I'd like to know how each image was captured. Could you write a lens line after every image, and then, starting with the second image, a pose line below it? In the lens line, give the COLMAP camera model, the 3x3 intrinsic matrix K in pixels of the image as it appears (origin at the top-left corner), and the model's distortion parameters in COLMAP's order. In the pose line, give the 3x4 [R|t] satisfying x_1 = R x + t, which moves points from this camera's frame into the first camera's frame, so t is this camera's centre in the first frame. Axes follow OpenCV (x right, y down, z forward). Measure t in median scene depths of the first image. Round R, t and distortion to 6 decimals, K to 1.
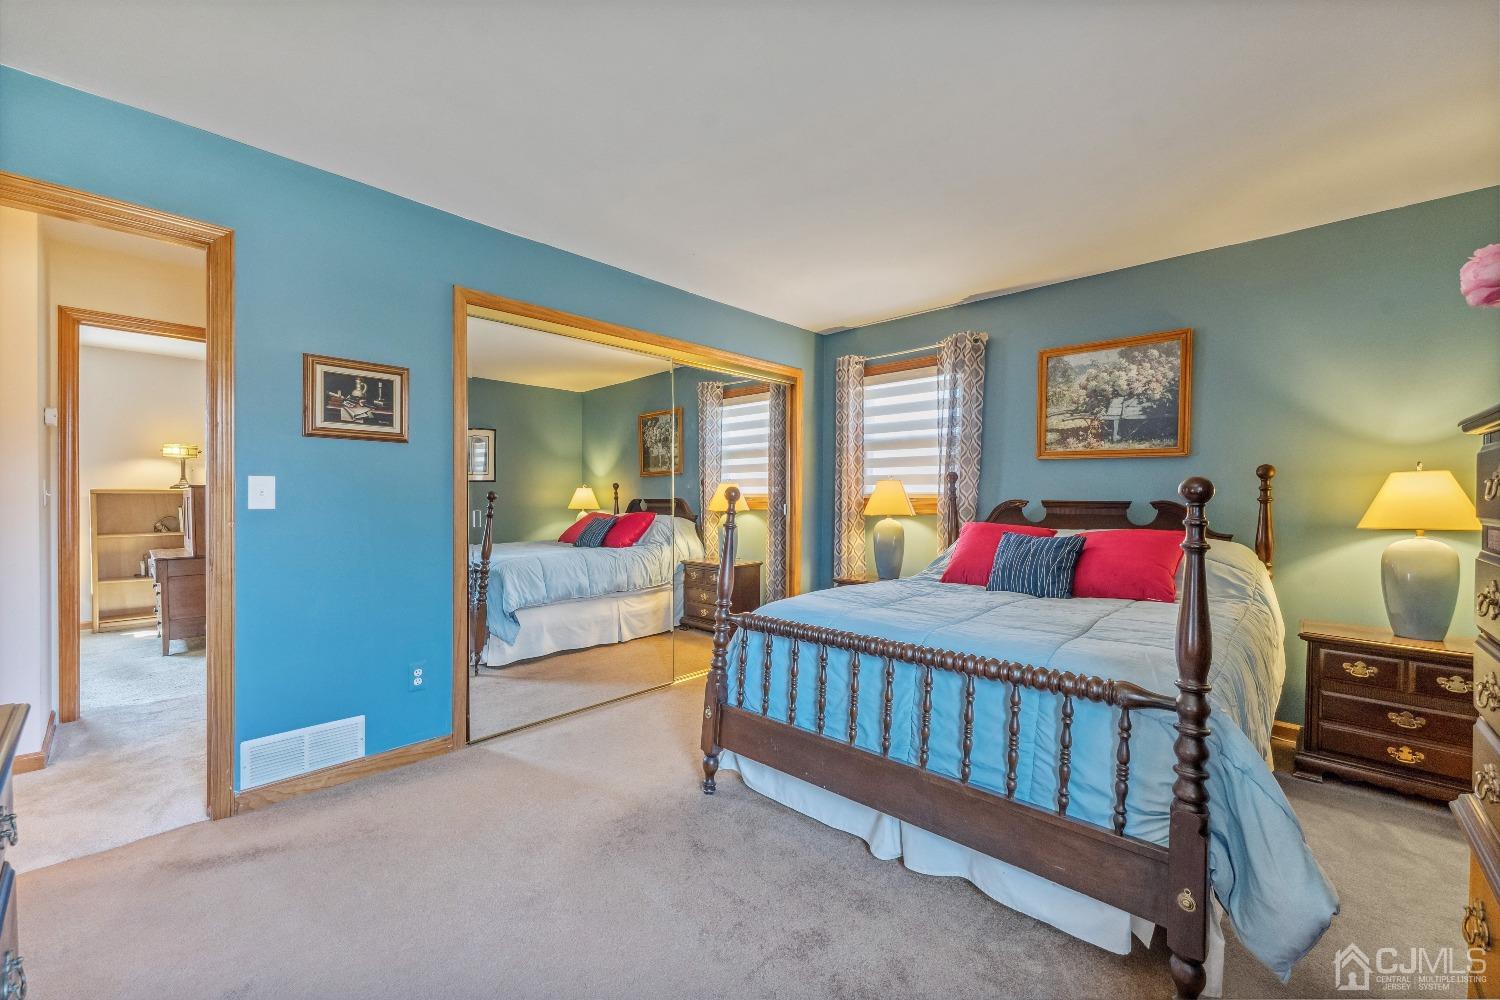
lens RADIAL K [[608.1, 0, 745.3], [0, 608.1, 502.1], [0, 0, 1]] dist [-0.003775, 0.000398]
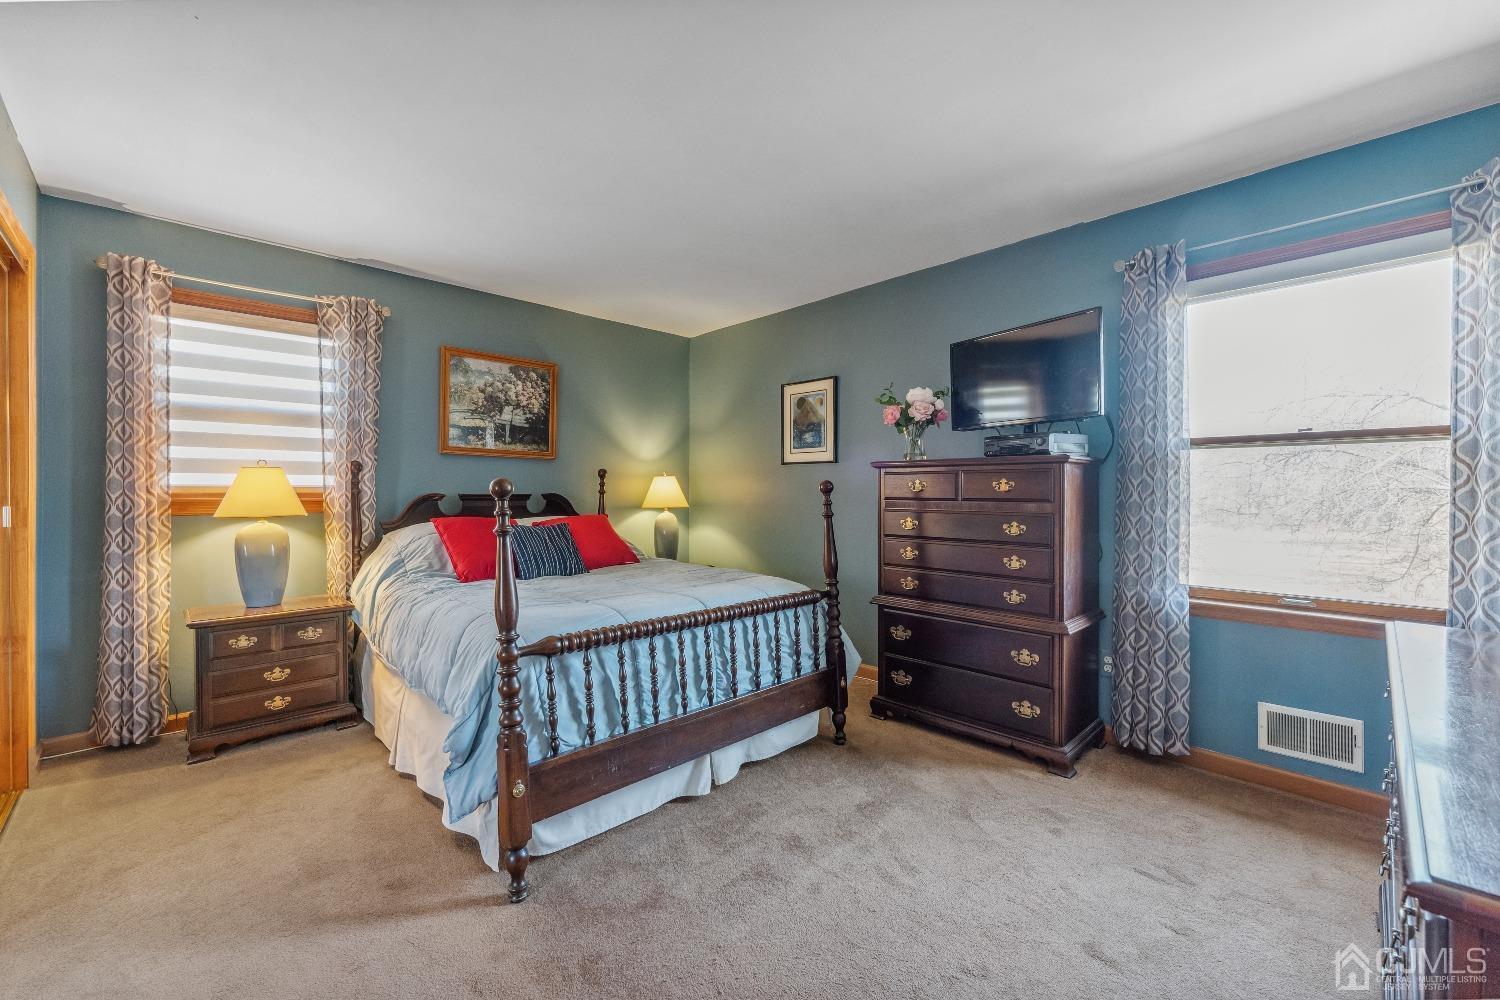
lens RADIAL K [[608.1, 0, 745.6], [0, 608.1, 495.0], [0, 0, 1]] dist [-0.003775, 0.000398]
pose [[0.039002, -0.008246, 0.999205, -0.545928], [0.011351, 0.999905, 0.007809, -0.003382], [-0.999175, 0.011038, 0.039092, 0.496498]]
